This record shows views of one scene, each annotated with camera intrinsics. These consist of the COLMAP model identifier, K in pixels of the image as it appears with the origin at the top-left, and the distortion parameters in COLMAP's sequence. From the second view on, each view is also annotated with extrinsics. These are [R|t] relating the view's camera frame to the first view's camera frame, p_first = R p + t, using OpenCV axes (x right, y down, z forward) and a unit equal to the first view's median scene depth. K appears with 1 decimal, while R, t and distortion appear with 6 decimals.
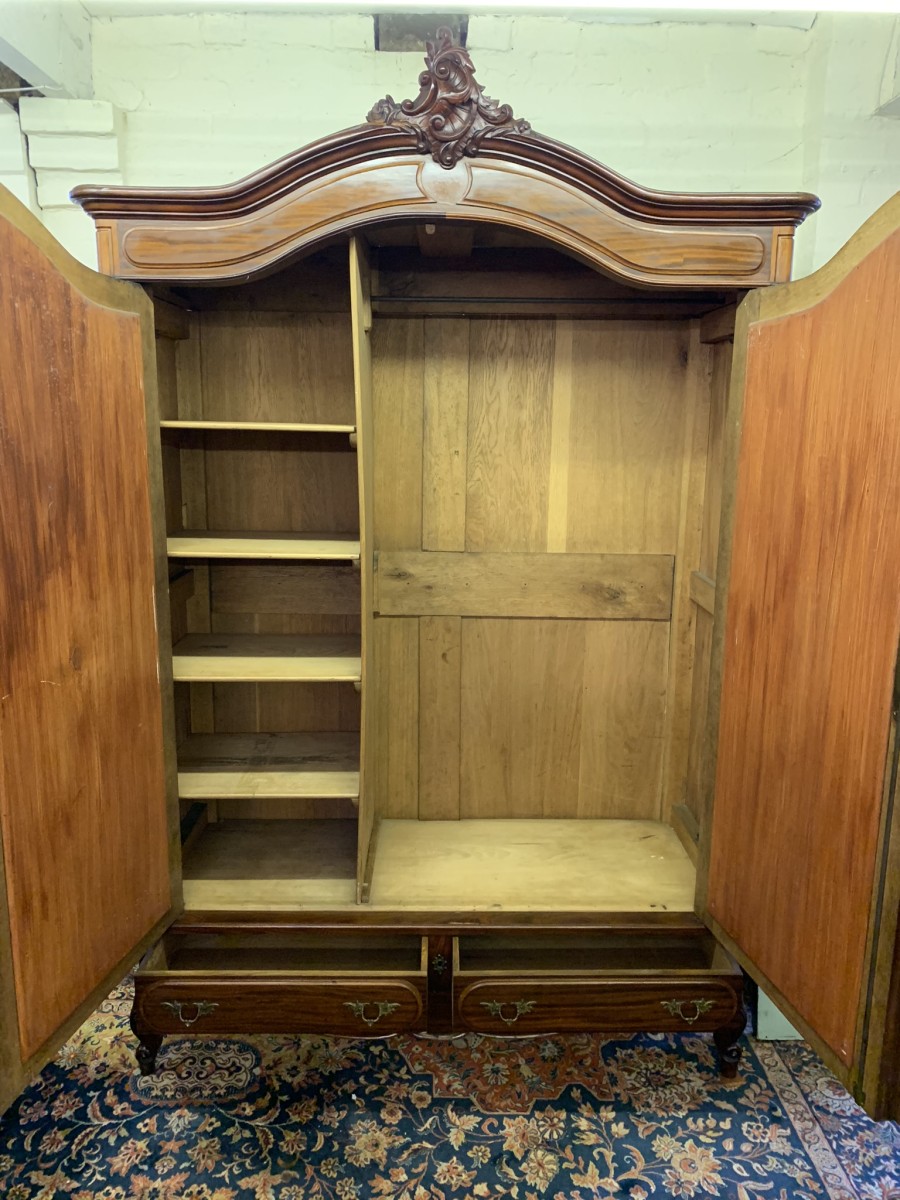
lens RADIAL K [[917.4, 0, 453.0], [0, 917.4, 584.7], [0, 0, 1]] dist [0.017306, -0.014636]
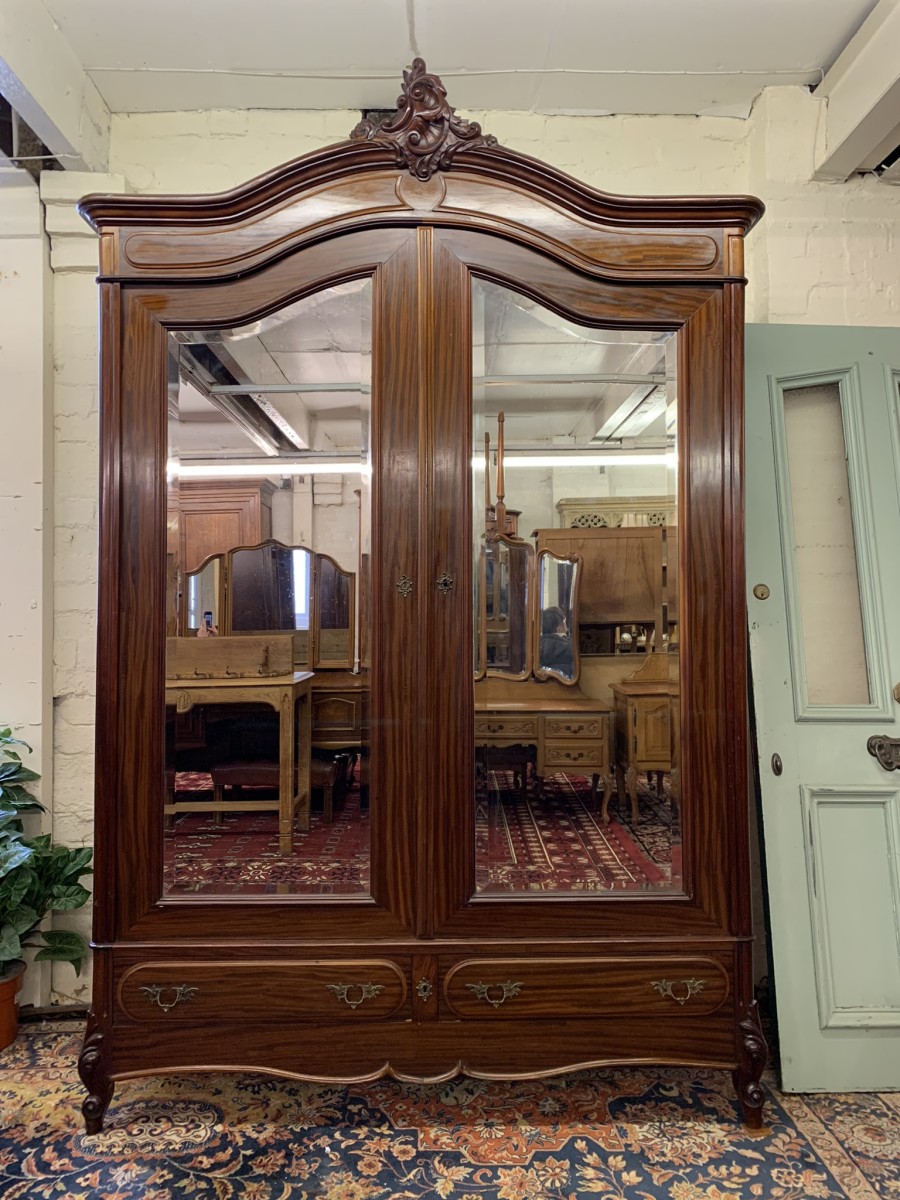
lens RADIAL K [[917.4, 0, 456.6], [0, 917.4, 584.6], [0, 0, 1]] dist [0.017306, -0.014636]
pose [[0.999883, -0.013707, 0.006824, 0.016970], [0.014863, 0.975928, -0.217585, 0.227101], [-0.003678, 0.217661, 0.976018, 0.026736]]
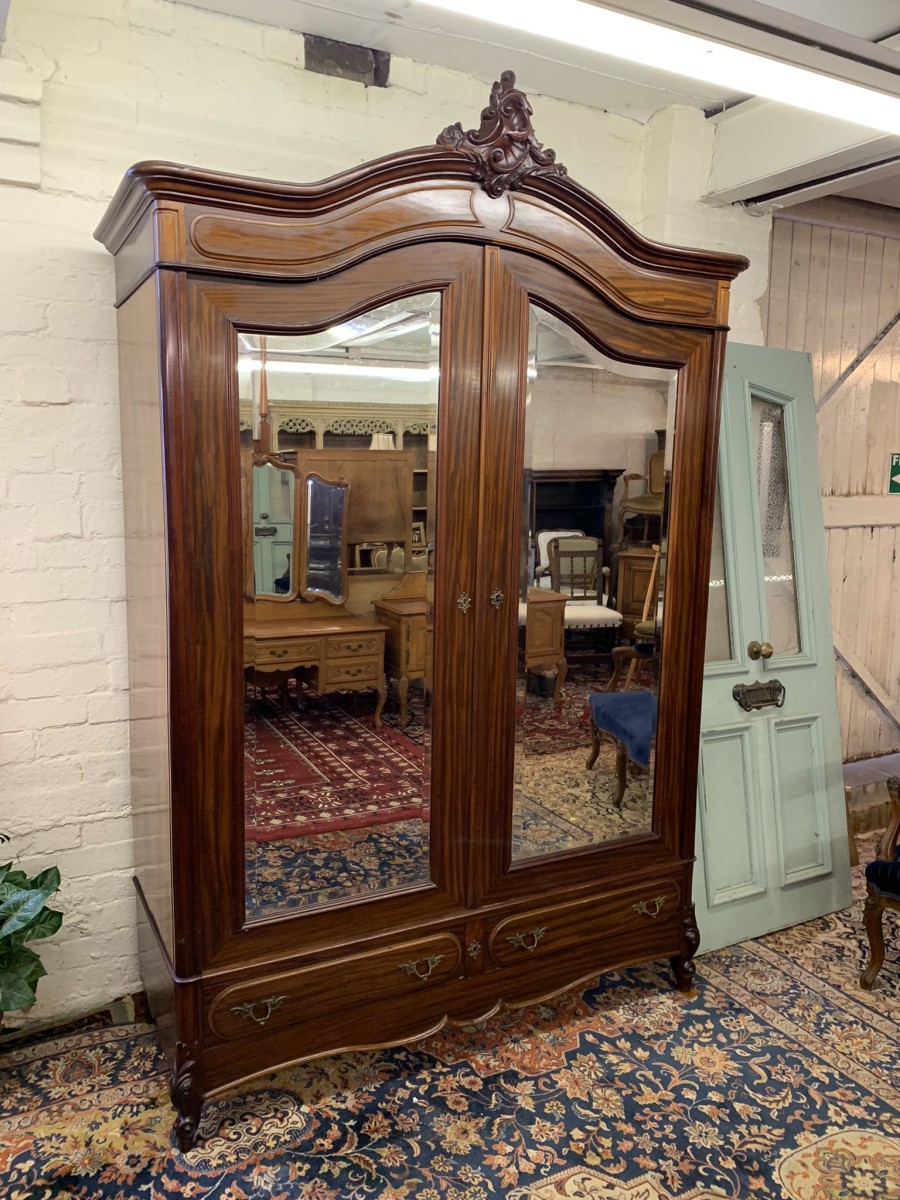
lens RADIAL K [[917.4, 0, 450.4], [0, 917.4, 602.2], [0, 0, 1]] dist [0.017306, -0.014636]
pose [[0.890414, -0.060215, 0.451151, -0.501298], [0.073920, 0.997182, -0.012798, 0.030876], [-0.449109, 0.044744, 0.892356, 0.063482]]
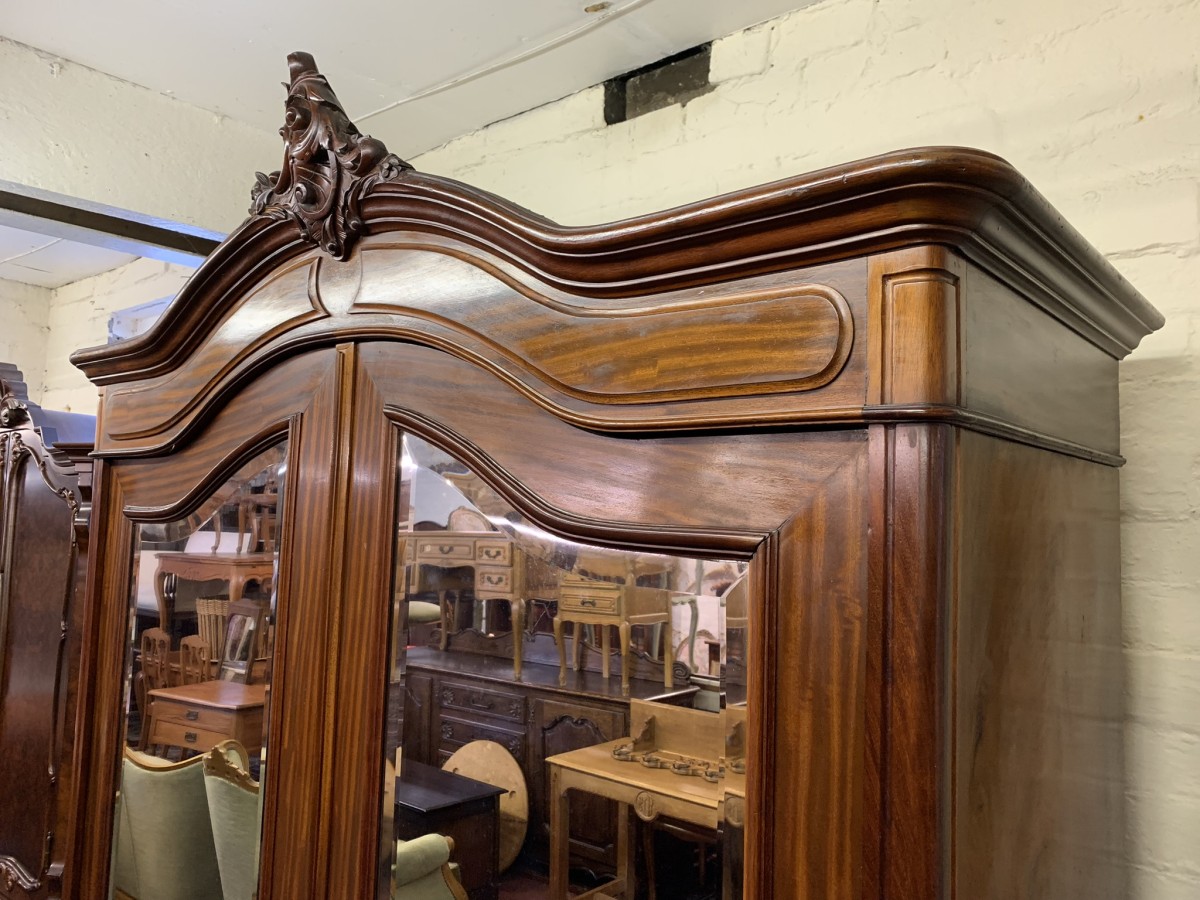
lens RADIAL K [[917.4, 0, 600.1], [0, 917.4, 444.1], [0, 0, 1]] dist [0.017306, -0.014636]
pose [[0.752558, -0.037601, -0.657452, 0.444493], [-0.143077, 0.965183, -0.218975, -0.202315], [0.642795, 0.258858, 0.720976, 0.620494]]
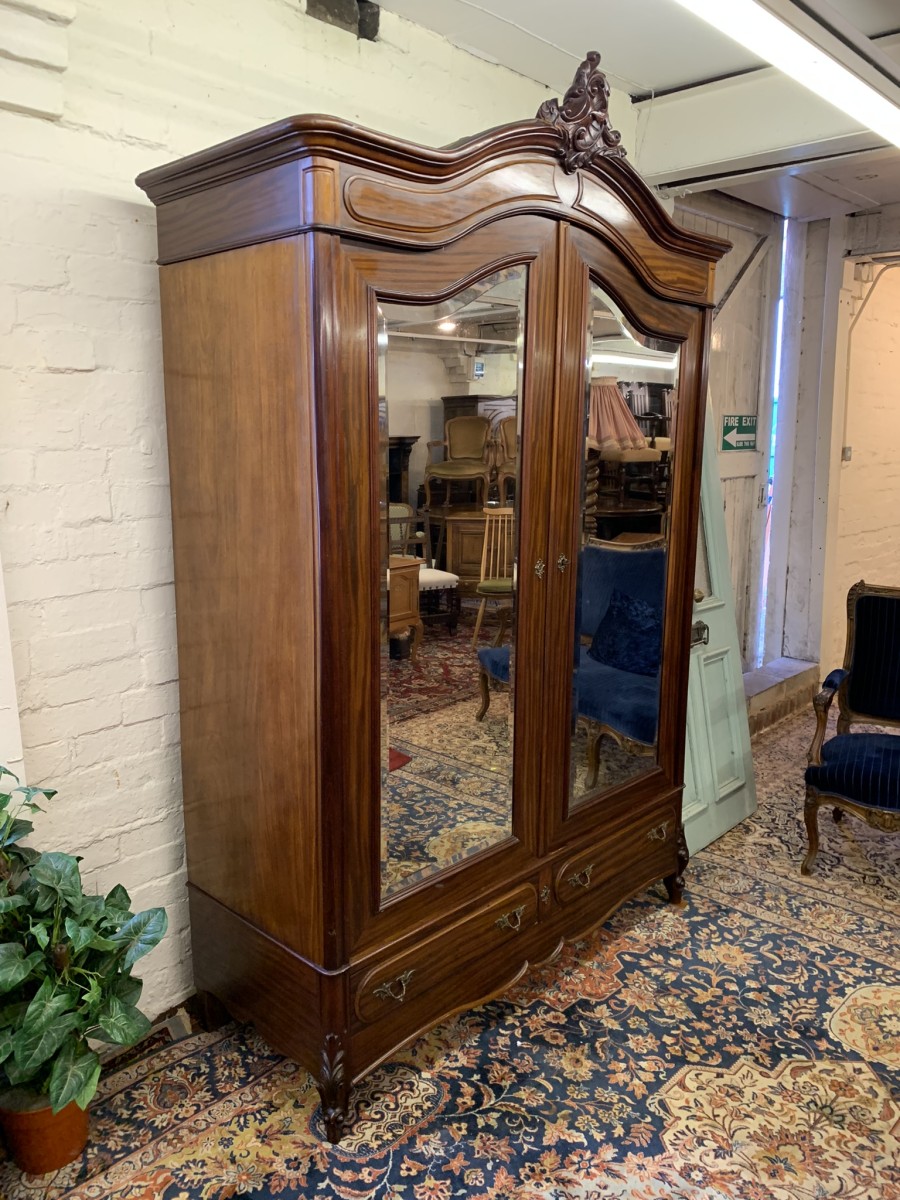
lens RADIAL K [[917.4, 0, 452.4], [0, 917.4, 600.8], [0, 0, 1]] dist [0.017306, -0.014636]
pose [[0.697632, -0.136173, 0.703397, -0.846712], [0.129601, 0.989561, 0.063034, -0.023010], [-0.704637, 0.047186, 0.707997, 0.287578]]
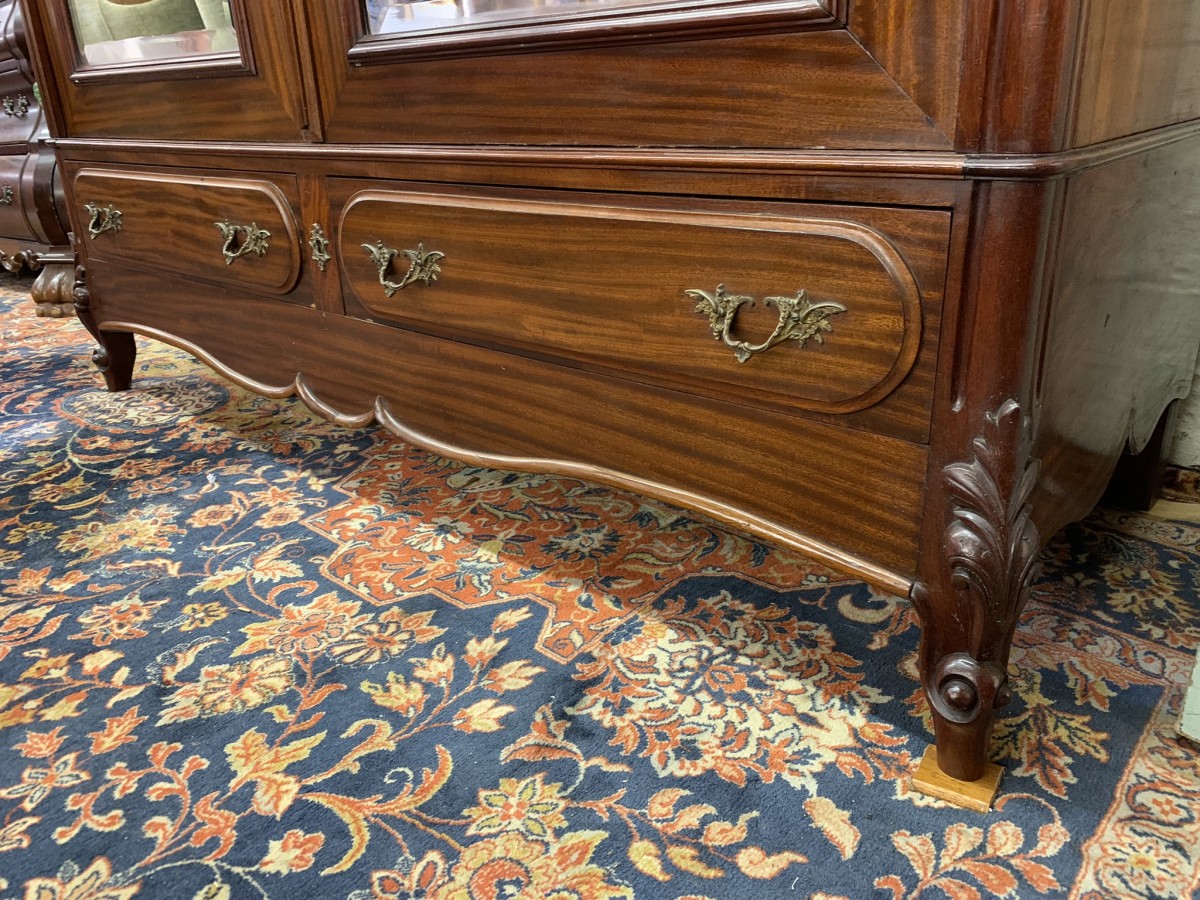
lens RADIAL K [[917.4, 0, 596.5], [0, 917.4, 458.1], [0, 0, 1]] dist [0.017306, -0.014636]
pose [[0.732214, 0.220258, -0.644475, 0.404764], [-0.077961, 0.967149, 0.241961, 0.404377], [0.676598, -0.126924, 0.725332, 0.777534]]
